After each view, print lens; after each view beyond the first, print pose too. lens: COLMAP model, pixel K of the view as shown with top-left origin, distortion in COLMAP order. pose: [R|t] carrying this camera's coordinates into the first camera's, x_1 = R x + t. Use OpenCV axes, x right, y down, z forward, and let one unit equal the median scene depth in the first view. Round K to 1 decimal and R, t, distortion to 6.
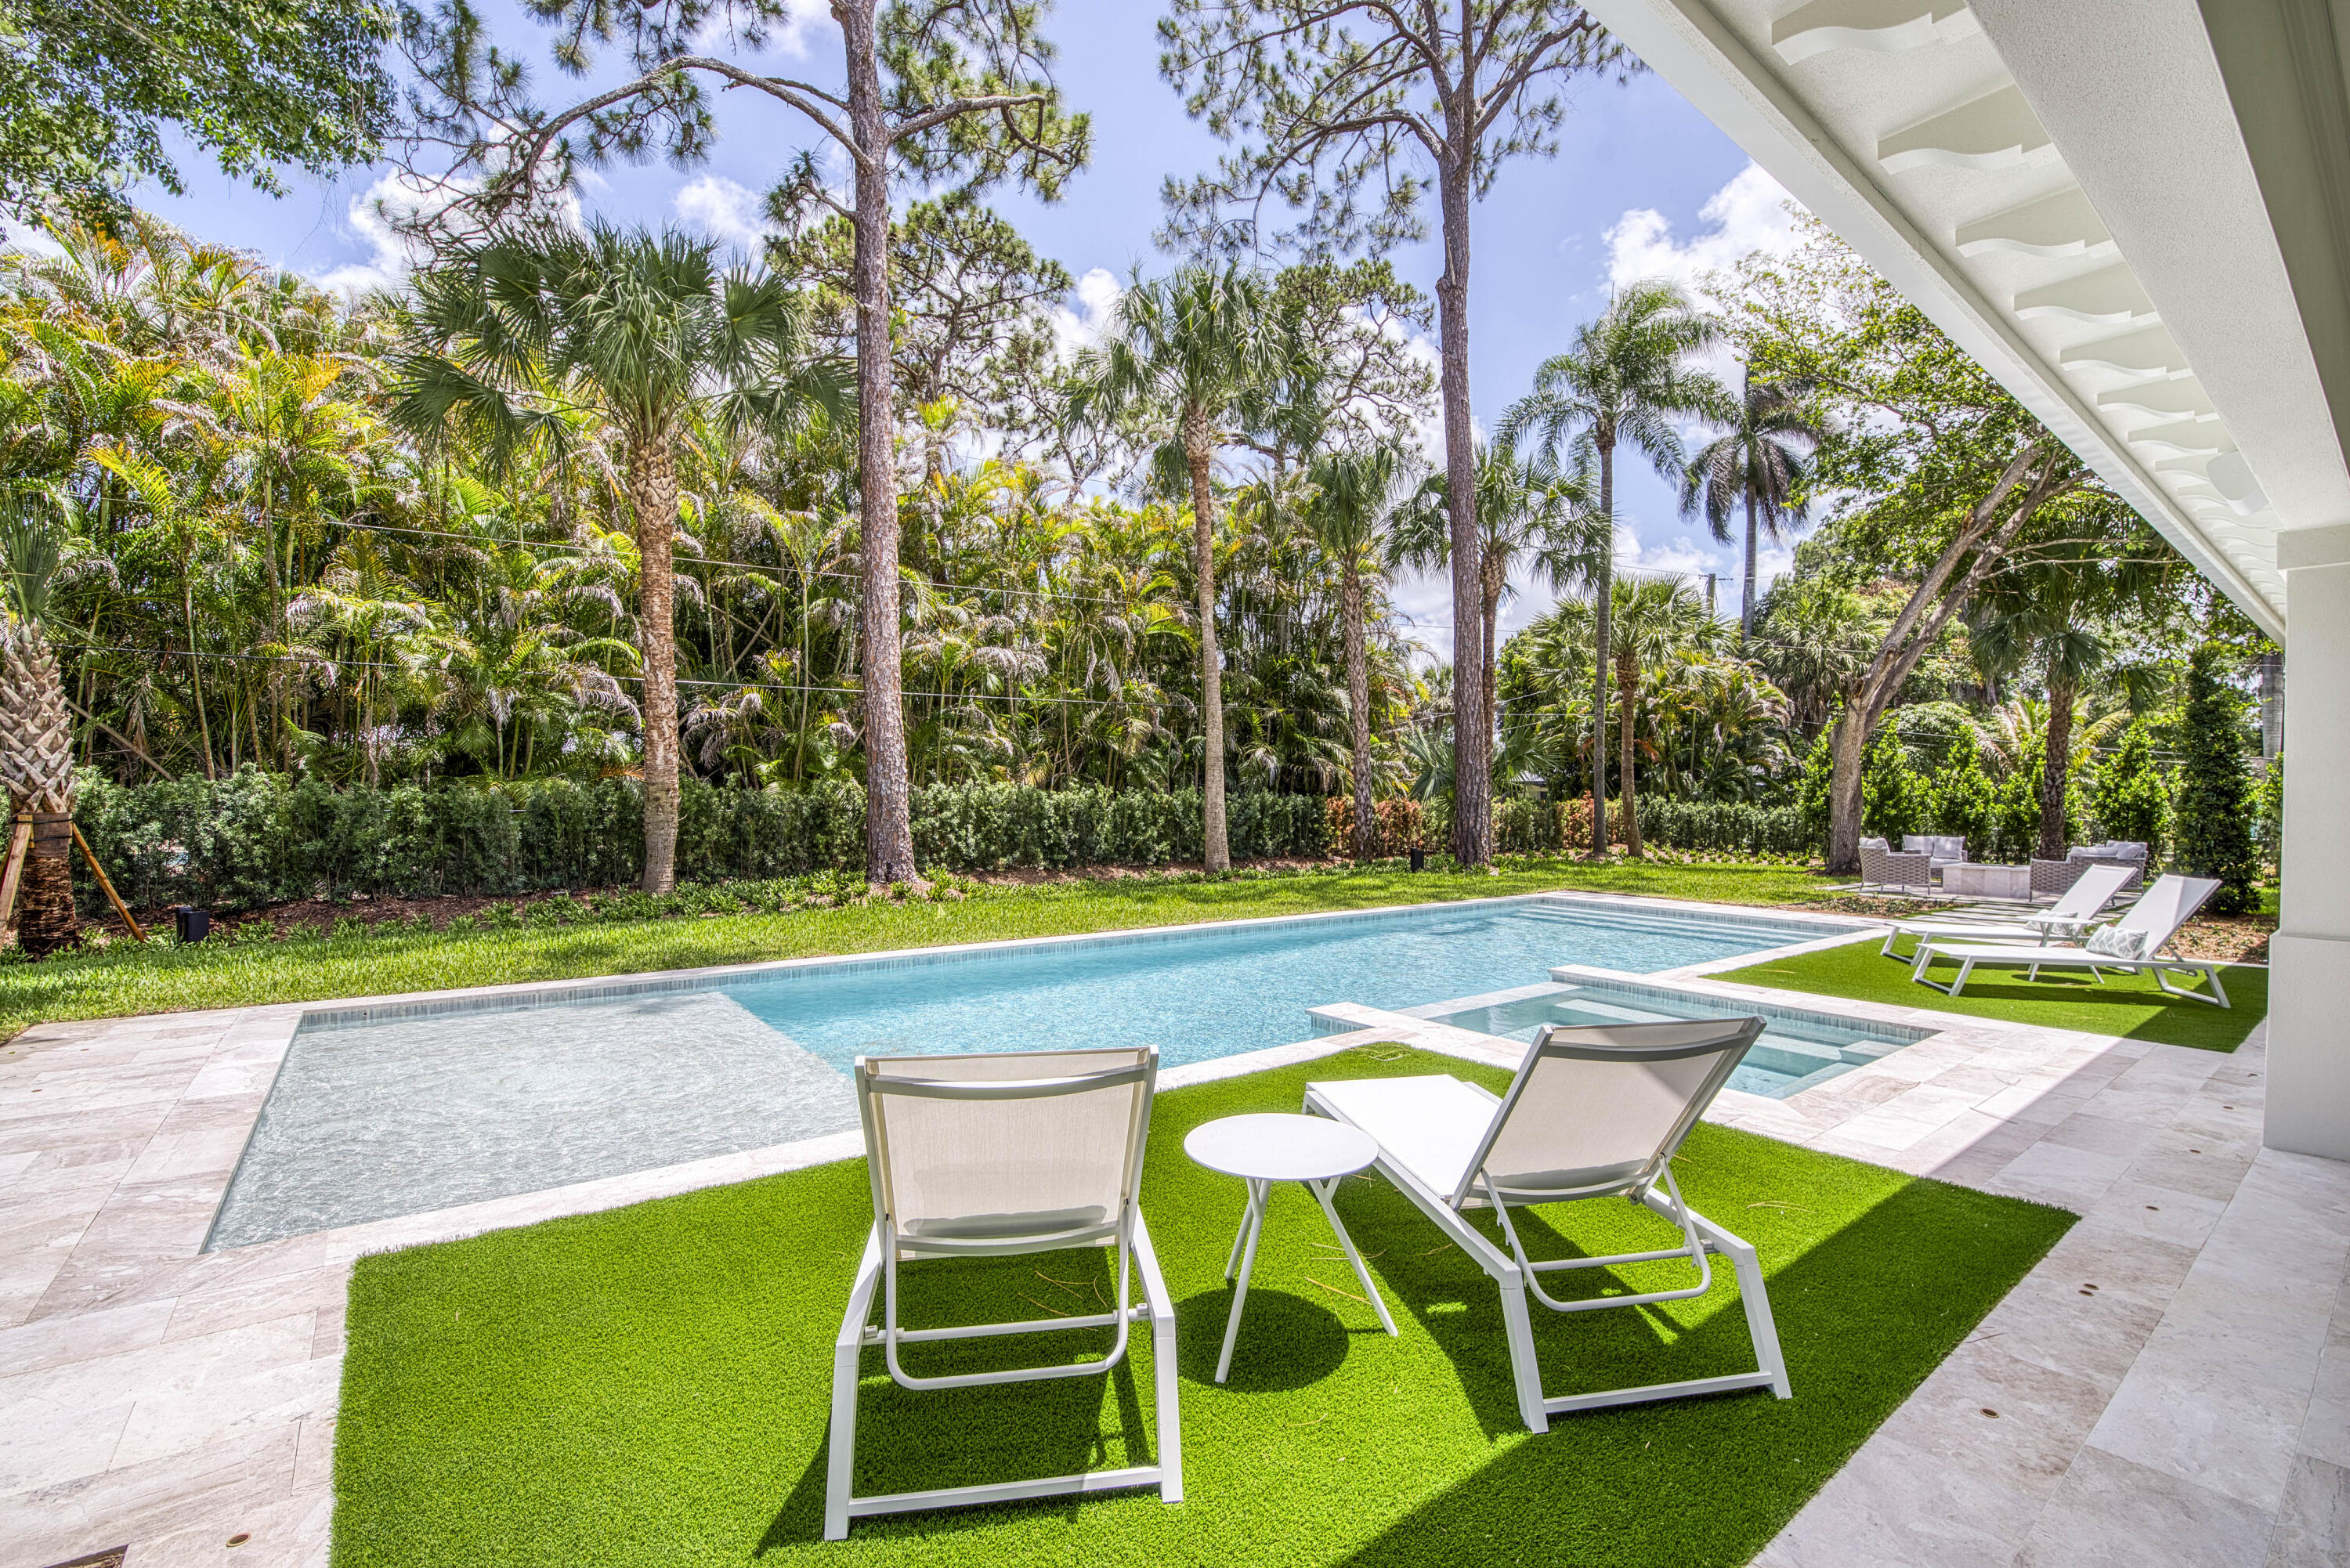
lens RADIAL K [[1018.0, 0, 1200.5], [0, 1018.0, 806.2], [0, 0, 1]] dist [-0.001768, -0.009568]
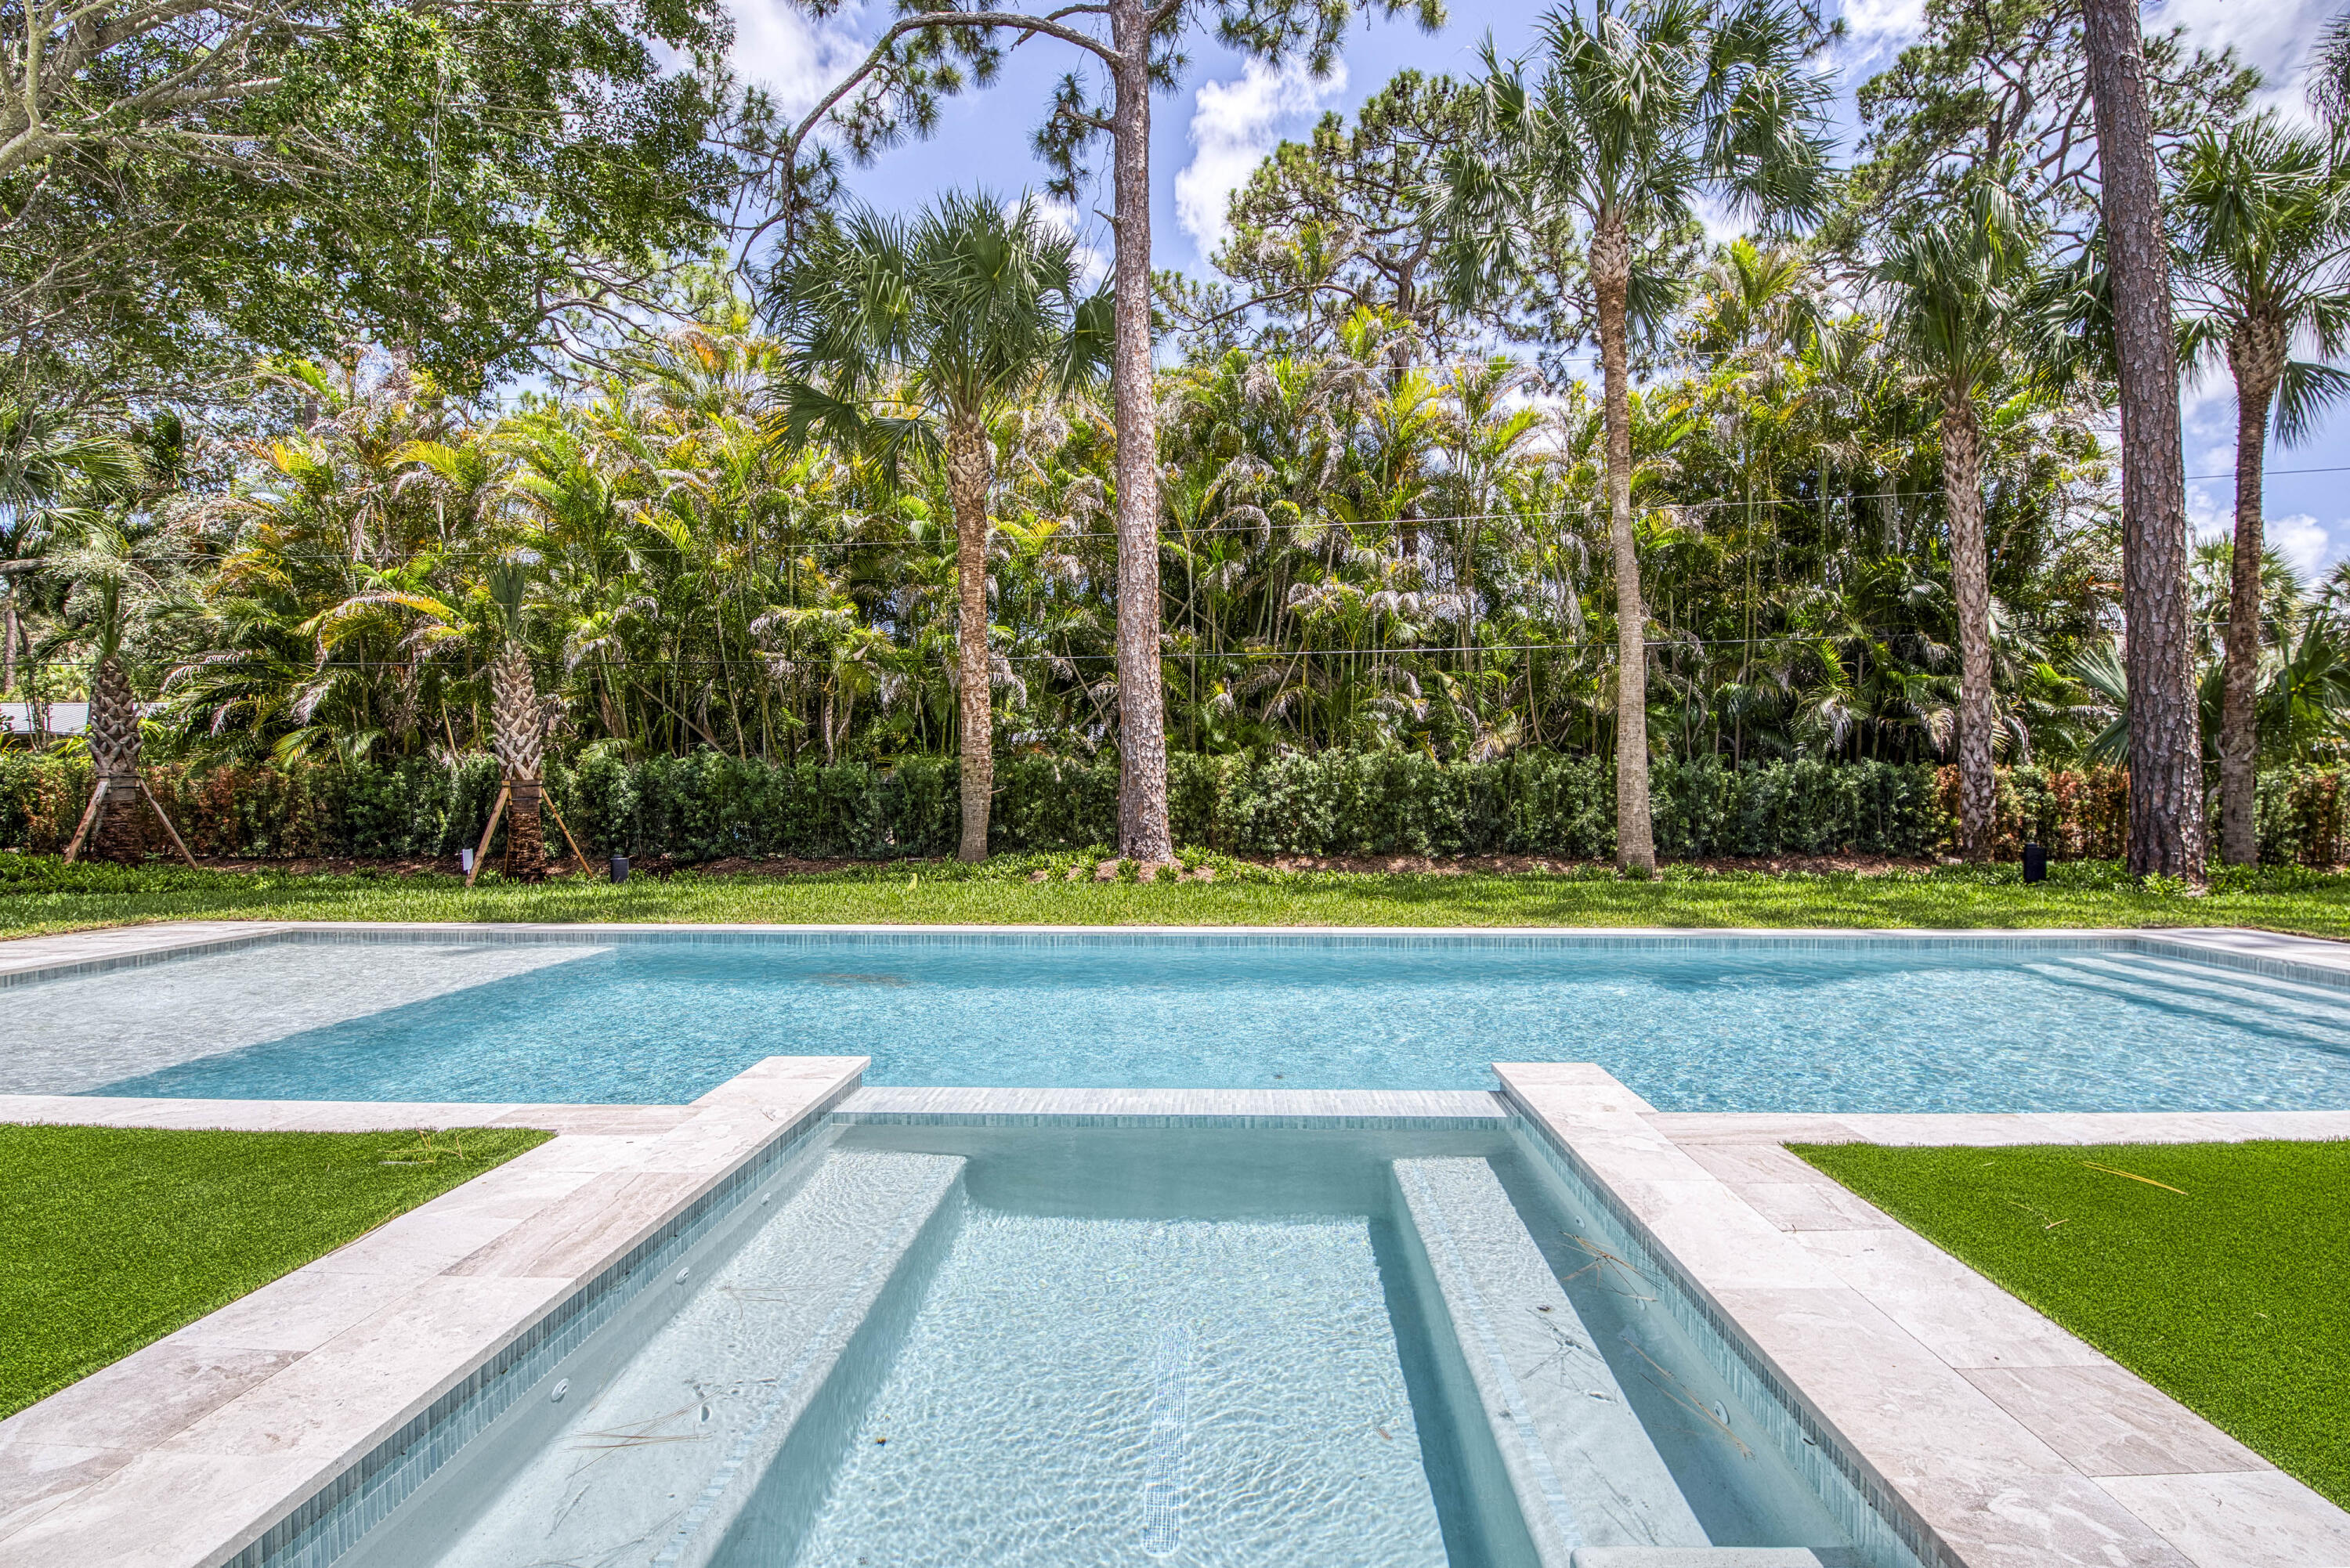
lens RADIAL K [[1067.1, 0, 1175.0], [0, 1067.1, 784.0], [0, 0, 1]] dist [-0.001245, -0.000180]
pose [[0.771960, -0.011138, -0.635574, 0.298098], [-0.000645, 0.999832, -0.018305, 0.025814], [0.635671, 0.014541, 0.771823, 0.305189]]
